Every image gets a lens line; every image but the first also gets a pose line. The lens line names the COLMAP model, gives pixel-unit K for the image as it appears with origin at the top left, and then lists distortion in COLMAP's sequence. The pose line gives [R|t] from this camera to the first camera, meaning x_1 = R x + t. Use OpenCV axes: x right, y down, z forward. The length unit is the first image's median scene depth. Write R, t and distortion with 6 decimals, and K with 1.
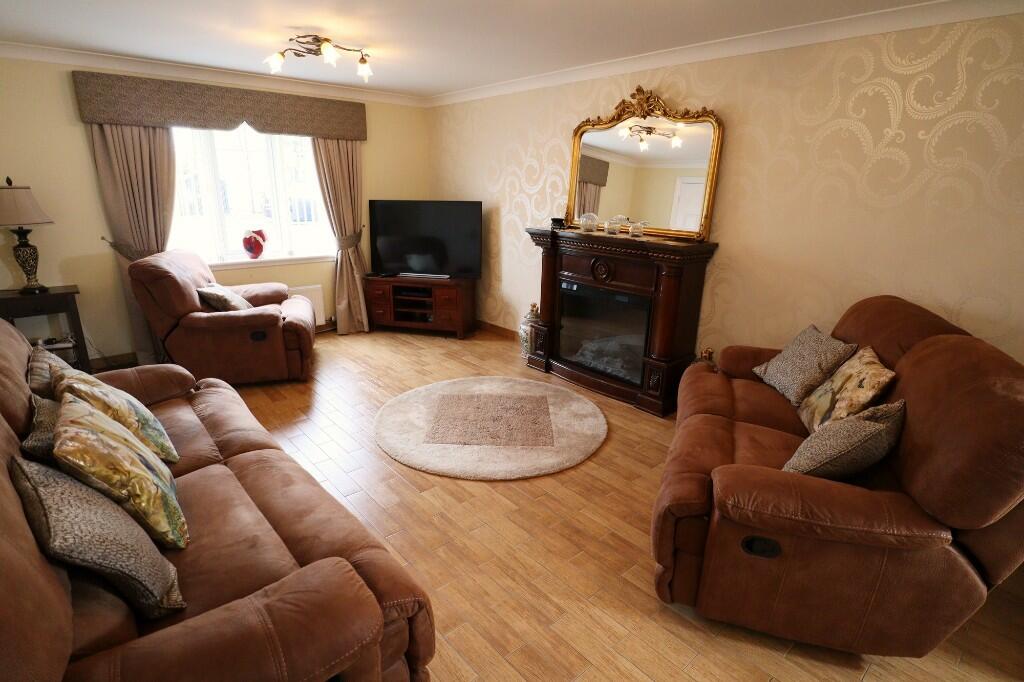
lens RADIAL K [[516.4, 0, 507.9], [0, 516.4, 343.3], [0, 0, 1]] dist [0.002676, 0.000209]
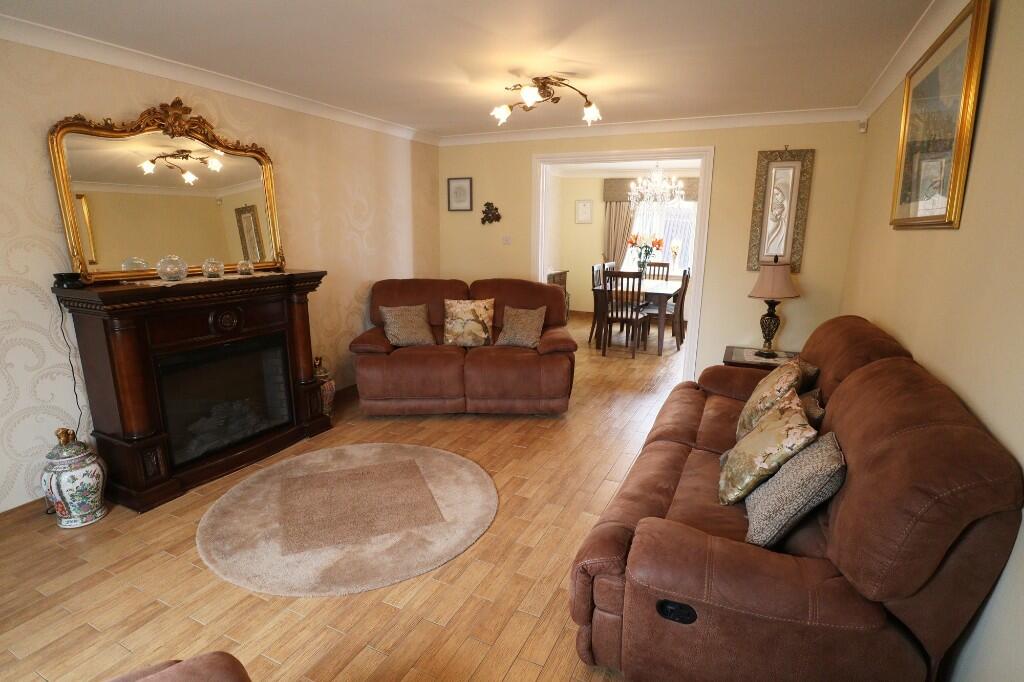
lens RADIAL K [[516.4, 0, 534.0], [0, 516.4, 345.9], [0, 0, 1]] dist [0.002676, 0.000209]
pose [[-0.397589, -0.236617, 0.886530, -0.747459], [0.253416, 0.900282, 0.353939, -0.272459], [-0.881875, 0.365383, -0.297979, 0.831374]]
